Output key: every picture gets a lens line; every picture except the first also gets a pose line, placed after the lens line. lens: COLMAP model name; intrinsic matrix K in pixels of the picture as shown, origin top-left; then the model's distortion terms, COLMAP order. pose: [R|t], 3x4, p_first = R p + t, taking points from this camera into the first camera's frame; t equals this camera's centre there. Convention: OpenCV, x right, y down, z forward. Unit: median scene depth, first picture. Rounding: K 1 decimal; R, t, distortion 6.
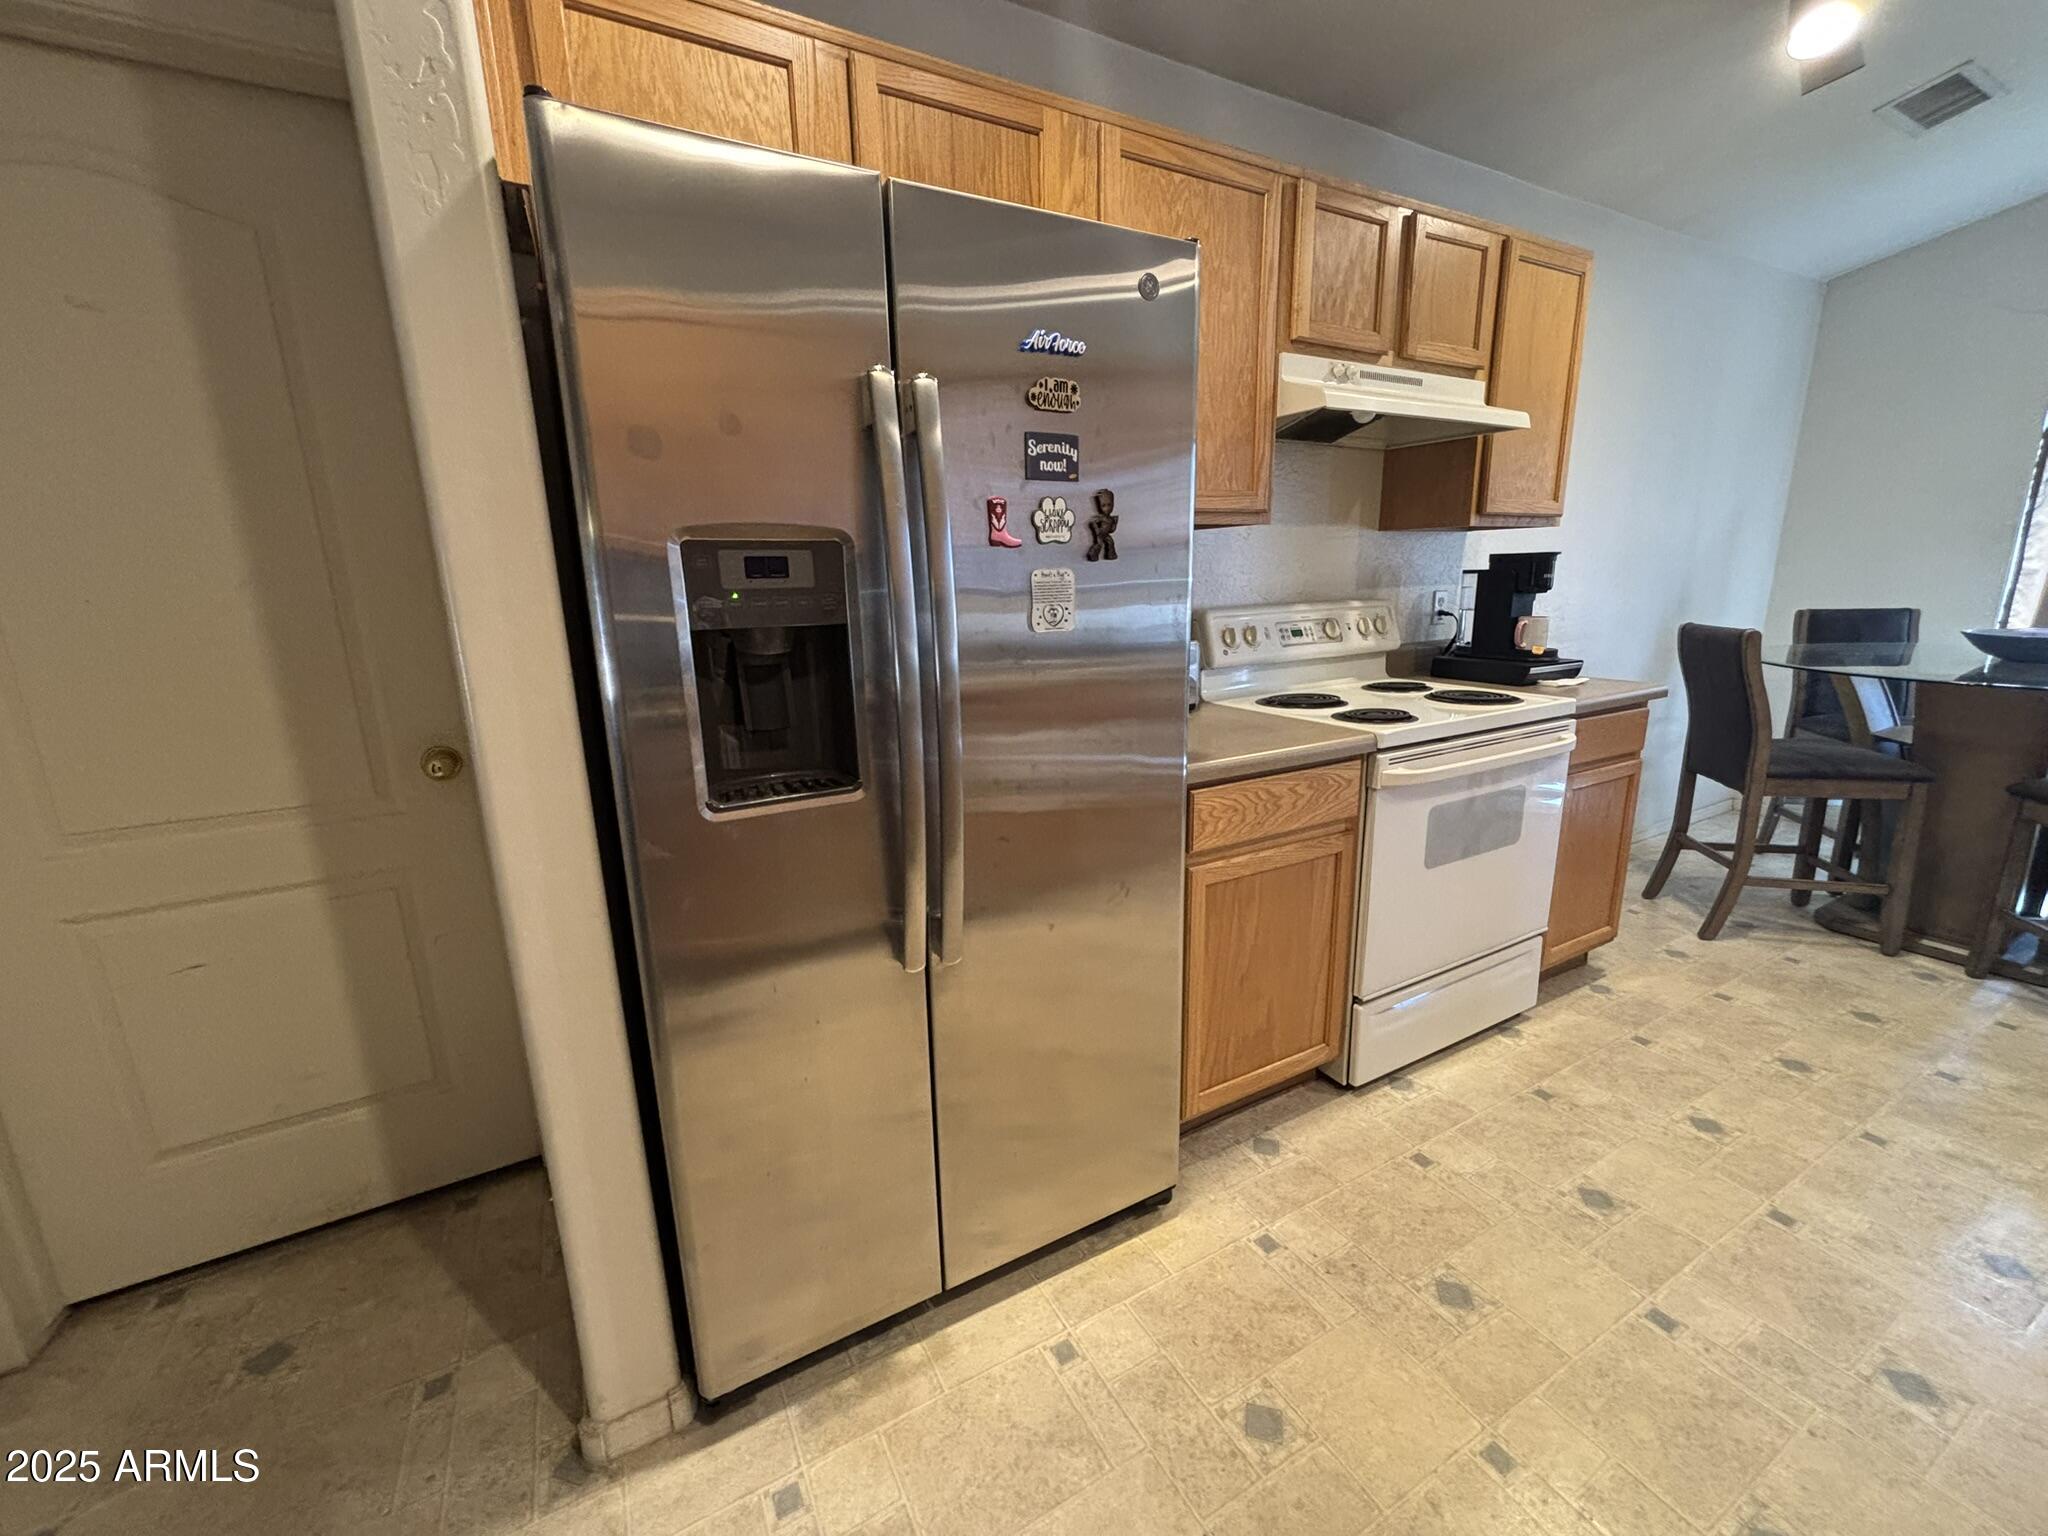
lens RADIAL K [[820.2, 0, 1033.6], [0, 820.2, 761.2], [0, 0, 1]] dist [-0.000200, 0.000691]
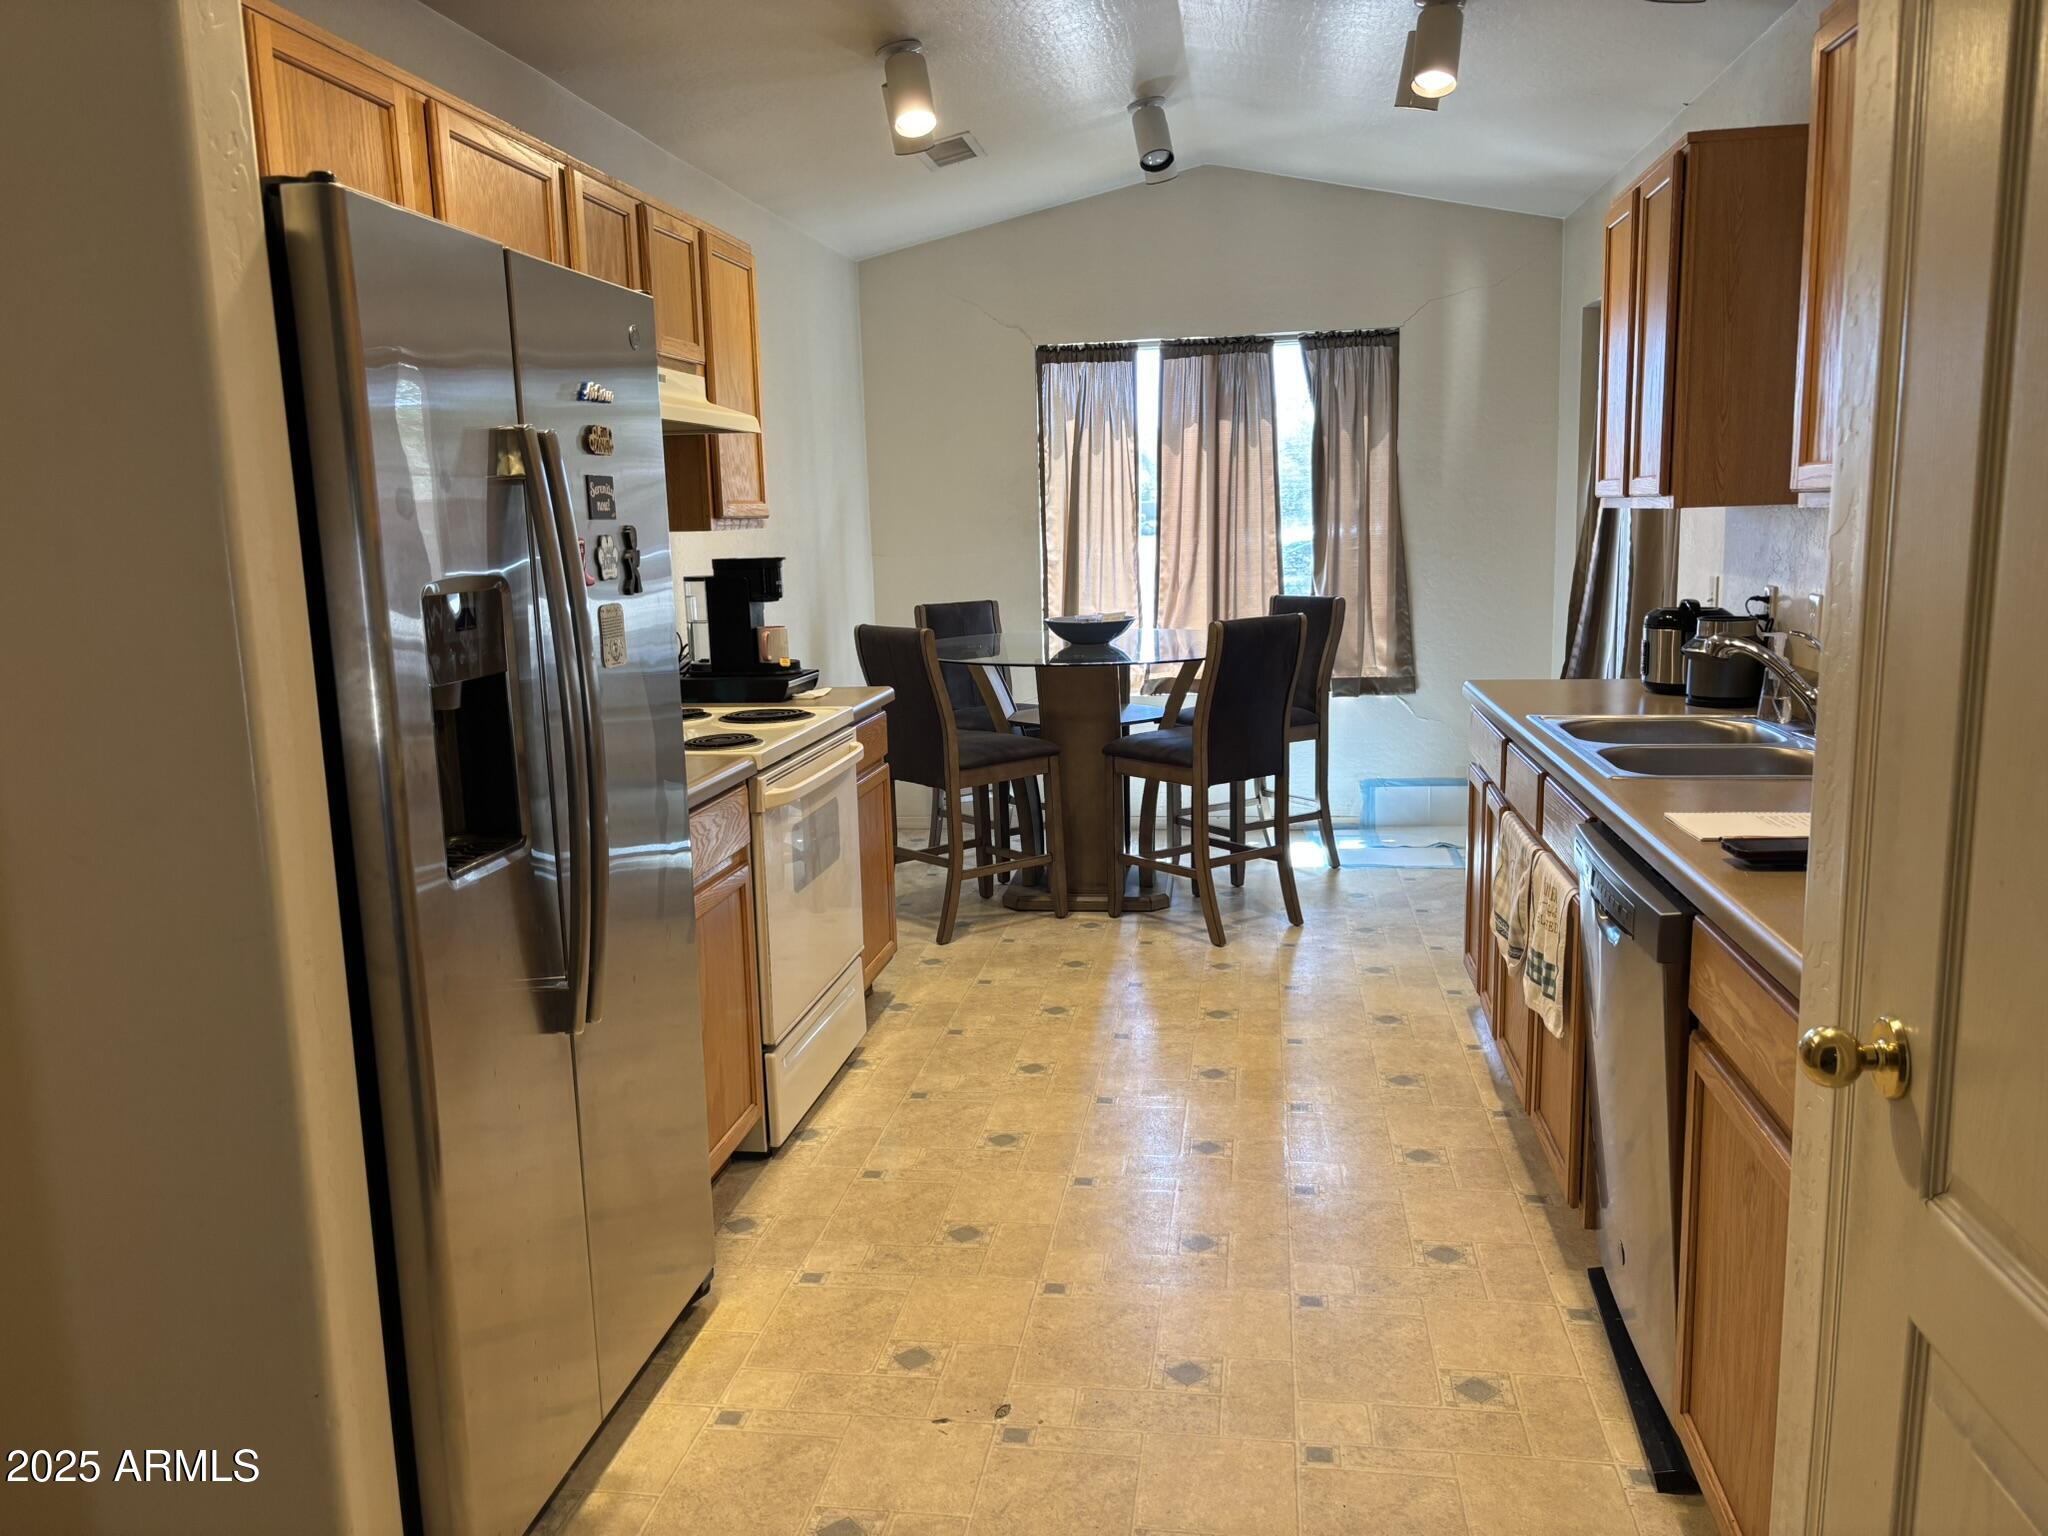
lens RADIAL K [[1560.5, 0, 1022.4], [0, 1560.5, 775.0], [0, 0, 1]] dist [-0.019266, -0.007957]
pose [[0.605519, -0.125088, 0.785939, -0.659582], [0.189832, 0.981766, 0.010002, 0.024059], [-0.772859, 0.143140, 0.618223, -0.291643]]
